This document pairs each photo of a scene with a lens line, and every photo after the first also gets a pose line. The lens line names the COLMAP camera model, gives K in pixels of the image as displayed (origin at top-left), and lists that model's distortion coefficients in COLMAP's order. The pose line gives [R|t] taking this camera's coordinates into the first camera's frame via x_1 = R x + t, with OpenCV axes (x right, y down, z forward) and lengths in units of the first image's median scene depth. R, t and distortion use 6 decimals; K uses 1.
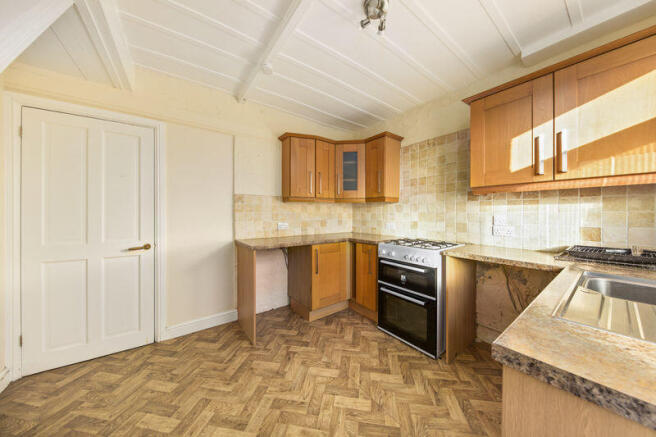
lens RADIAL K [[214.9, 0, 331.5], [0, 214.9, 216.7], [0, 0, 1]] dist [-0.007927, 0.000043]
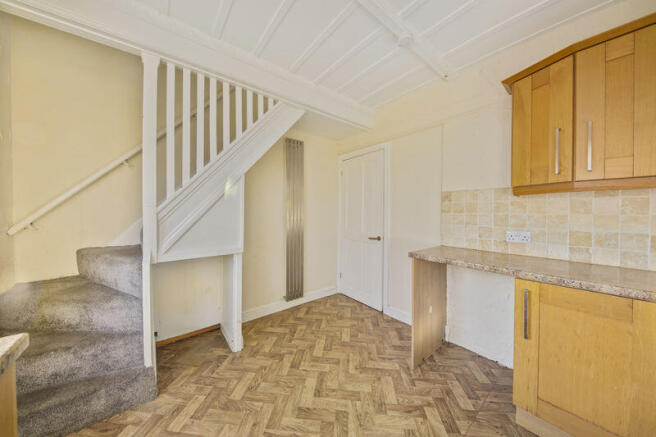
lens RADIAL K [[214.9, 0, 331.7], [0, 214.9, 216.3], [0, 0, 1]] dist [-0.007927, 0.000043]
pose [[0.039590, 0.020419, -0.999007, 0.517987], [-0.017233, 0.999656, 0.019749, -0.023989], [0.999067, 0.016434, 0.039928, 0.692436]]
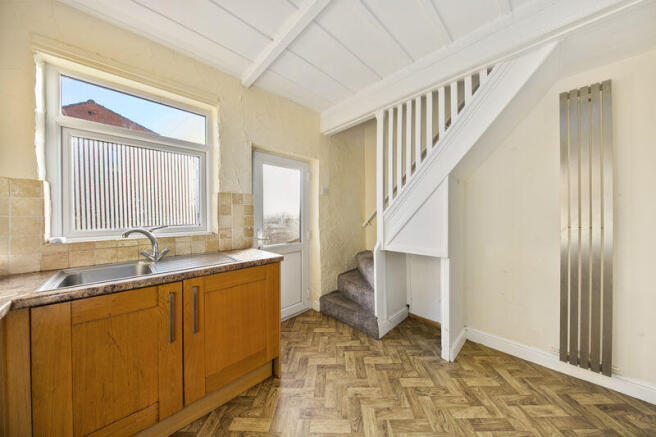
lens RADIAL K [[211.2, 0, 327.9], [0, 211.2, 214.6], [0, 0, 1]] dist [0.002649, -0.000195]
pose [[-0.992589, 0.005849, -0.121380, -0.208290], [0.004646, 0.999937, 0.010189, -0.032503], [0.121432, 0.009550, -0.992554, 1.639957]]
